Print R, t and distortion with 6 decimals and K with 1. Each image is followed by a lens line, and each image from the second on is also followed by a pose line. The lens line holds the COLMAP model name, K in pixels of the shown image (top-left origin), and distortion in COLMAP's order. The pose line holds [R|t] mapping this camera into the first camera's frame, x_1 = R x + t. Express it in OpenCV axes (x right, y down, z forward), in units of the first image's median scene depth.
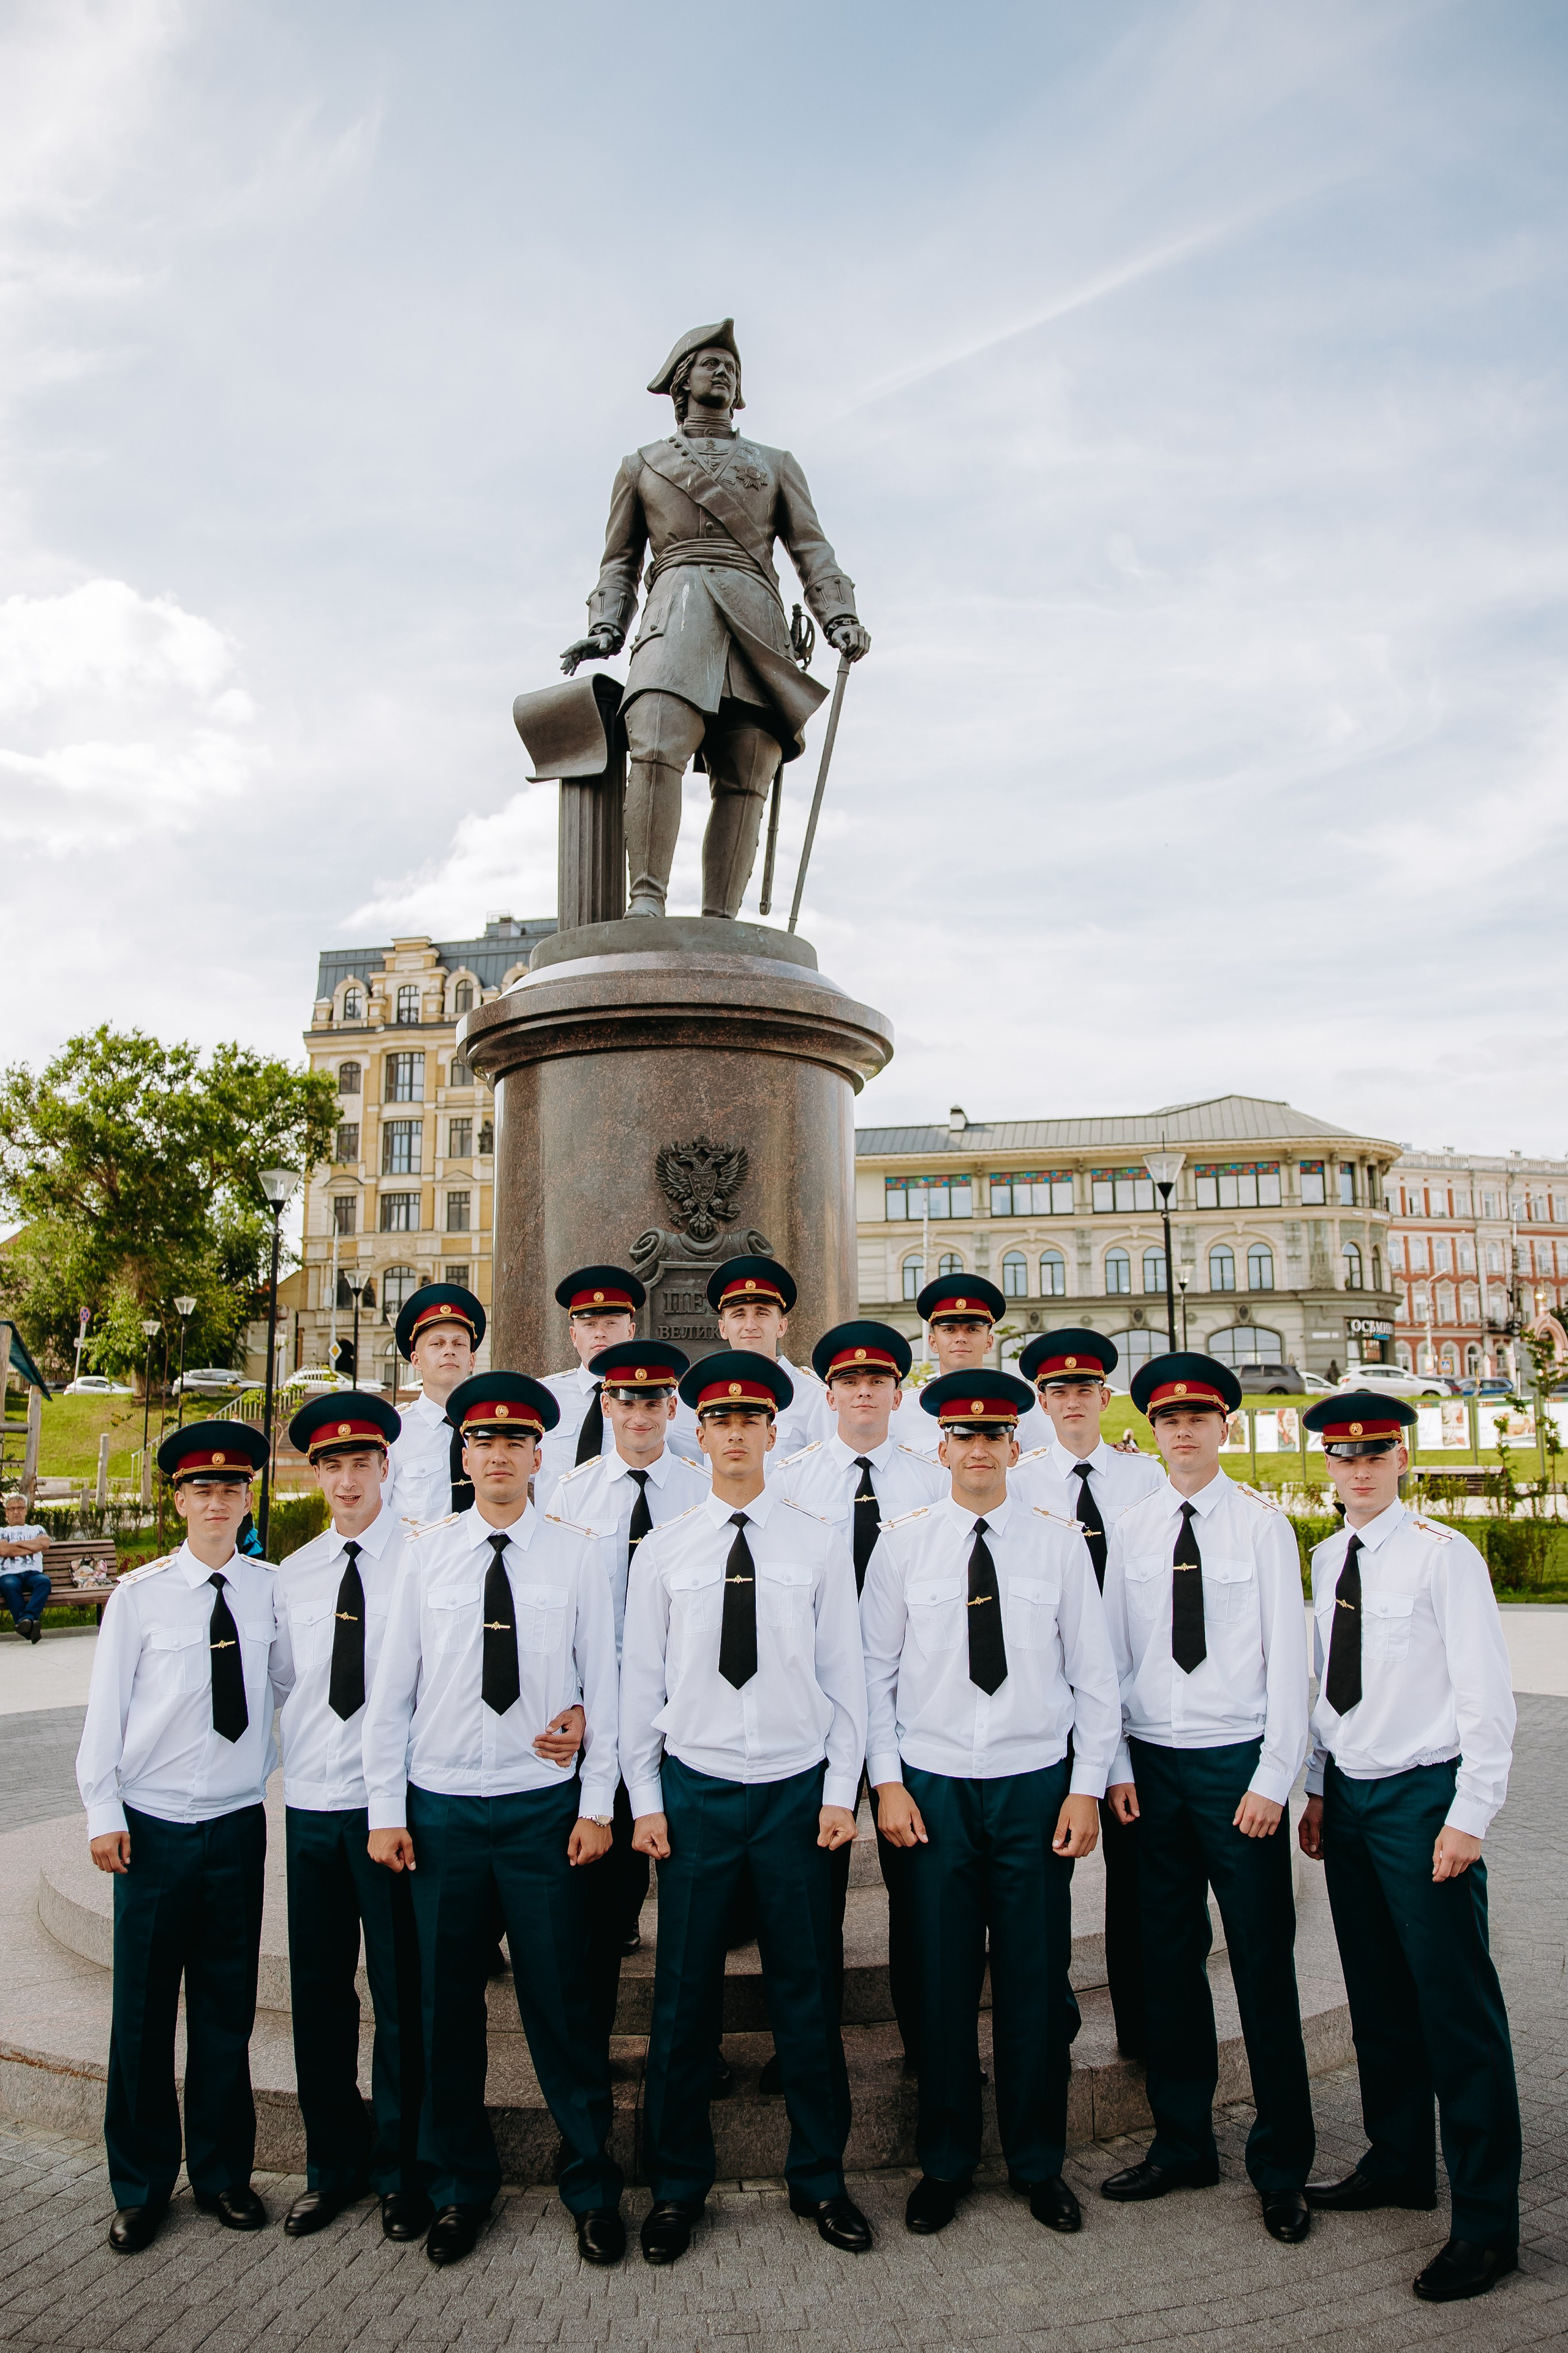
lens RADIAL K [[2573.8, 0, 806.6], [0, 2573.8, 1036.4], [0, 0, 1]] dist [-0.091773, 0.000000]
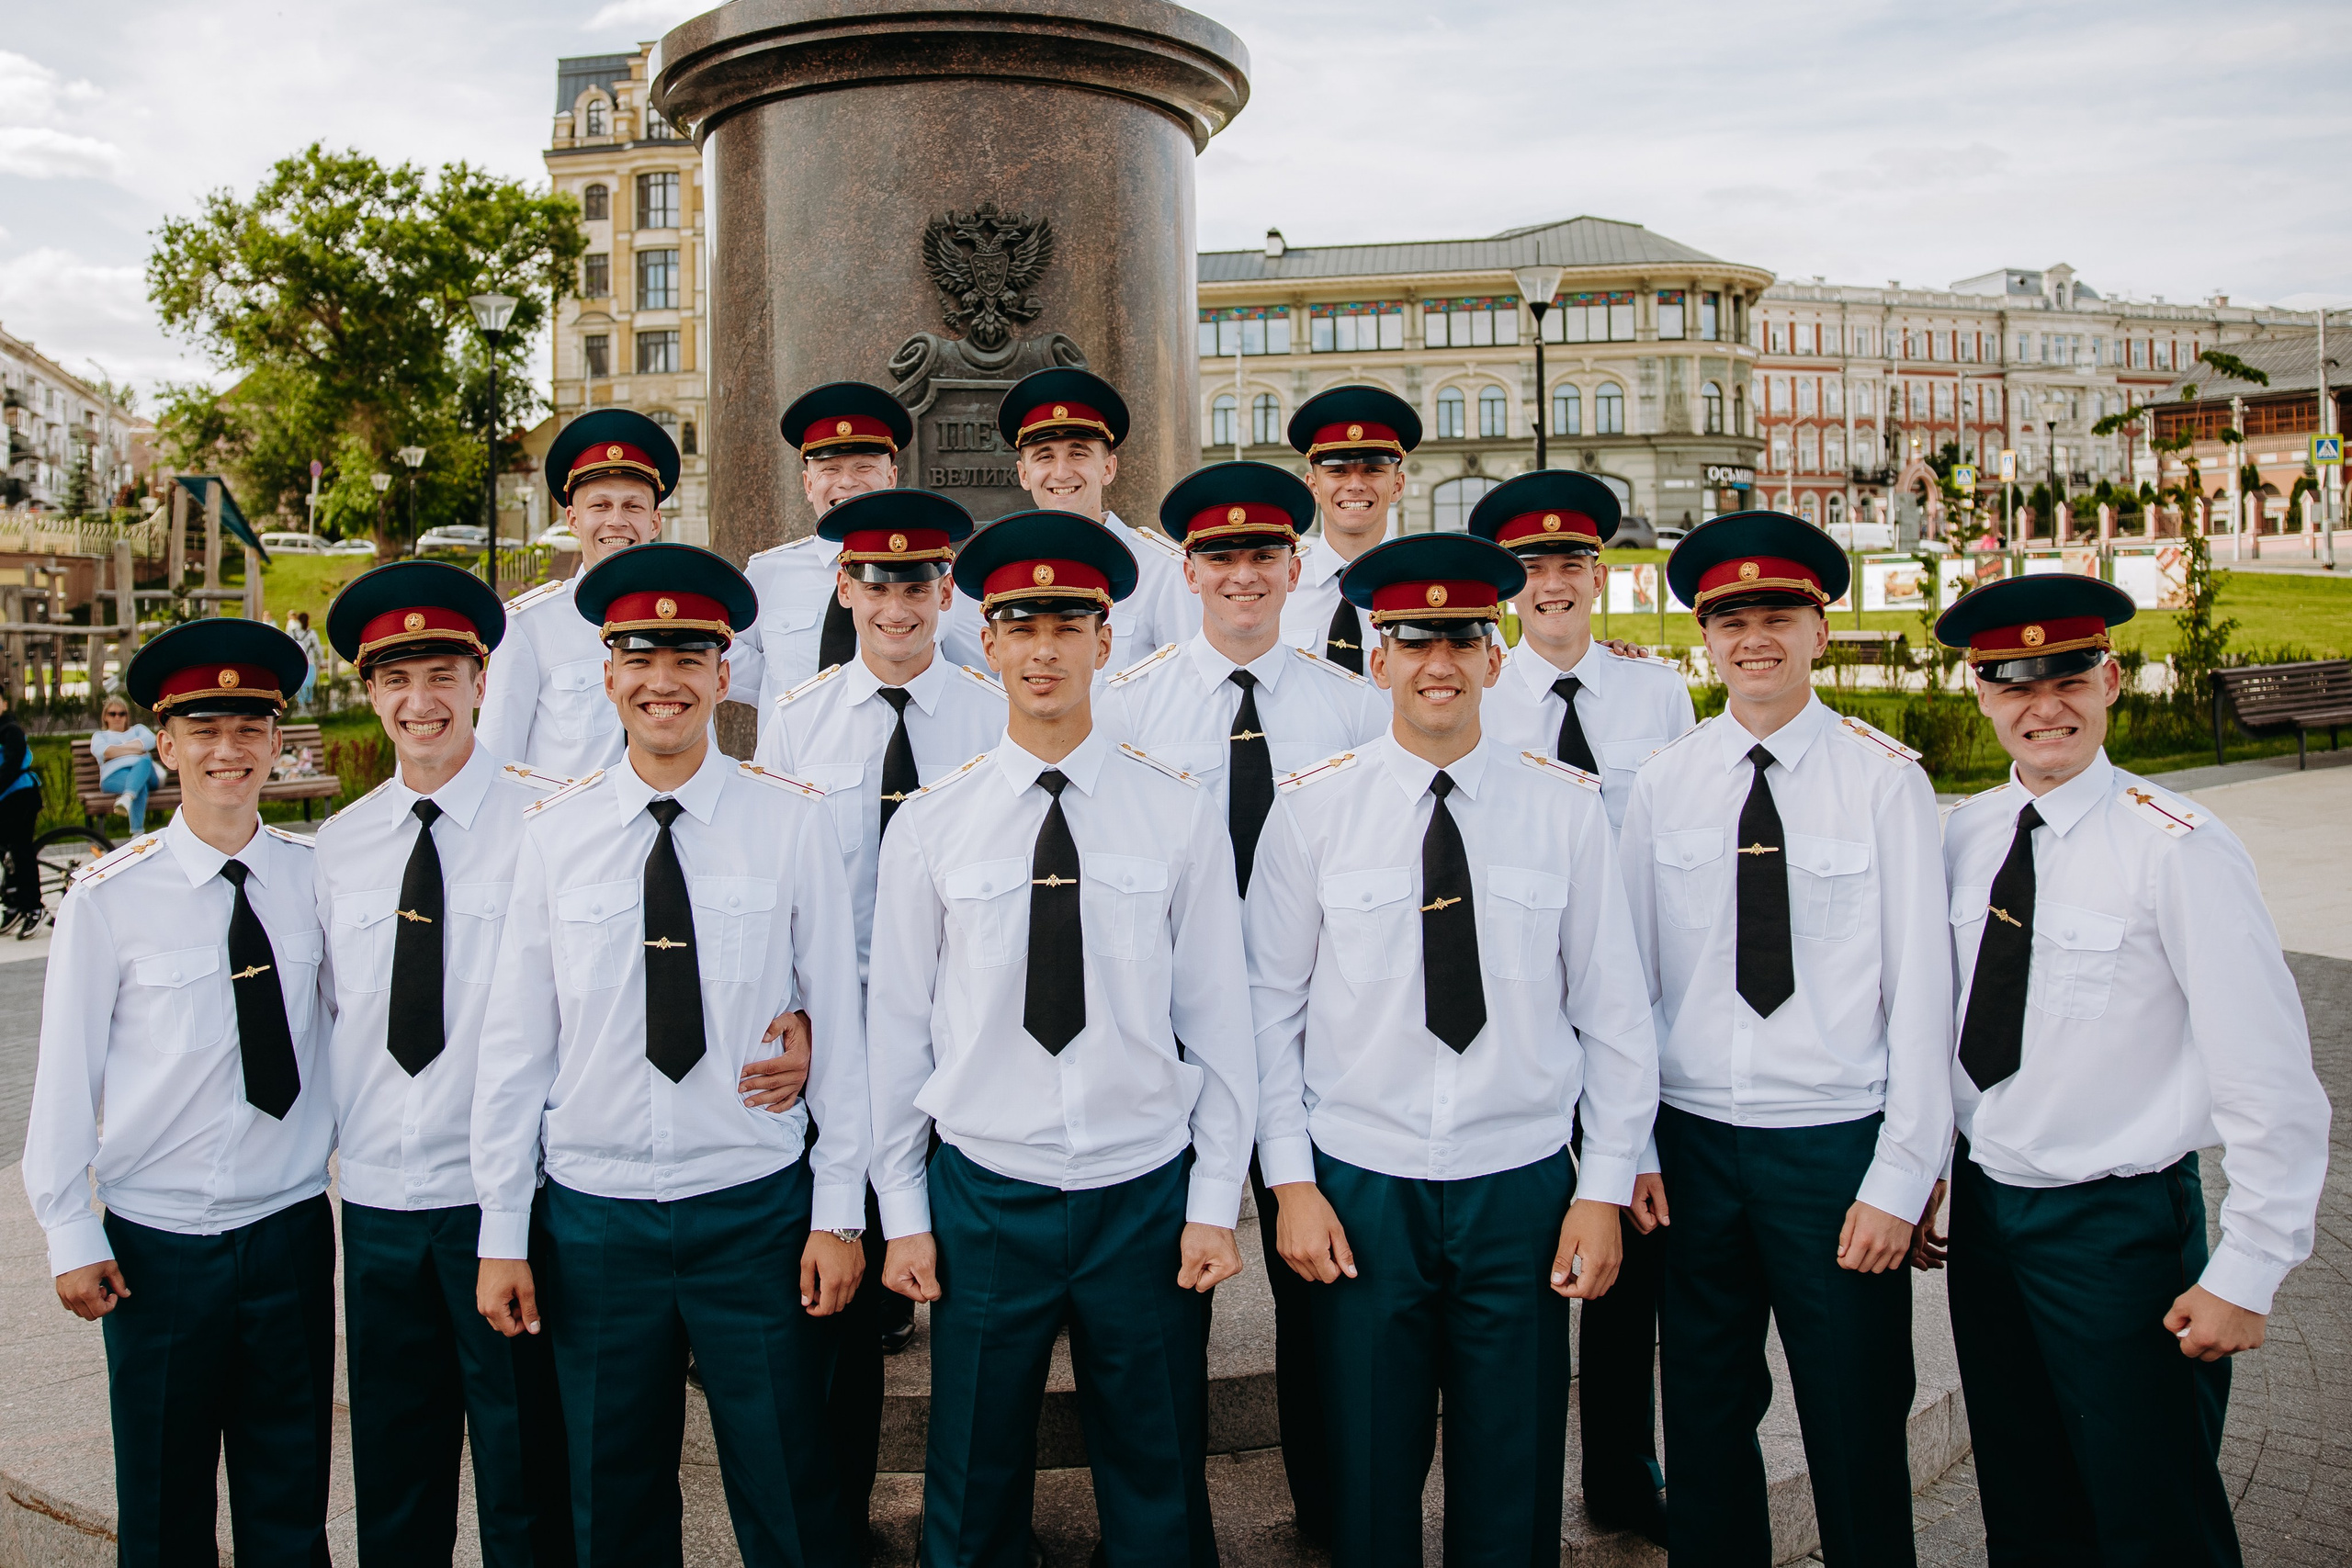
lens RADIAL K [[2572.6, 0, 1145.0], [0, 2572.6, 712.1], [0, 0, 1]] dist [-0.091773, 0.000000]
pose [[0.999822, -0.005189, 0.018119, -0.010647], [0.001409, 0.979235, 0.202722, 0.032696], [-0.018794, -0.202661, 0.979069, 0.276625]]
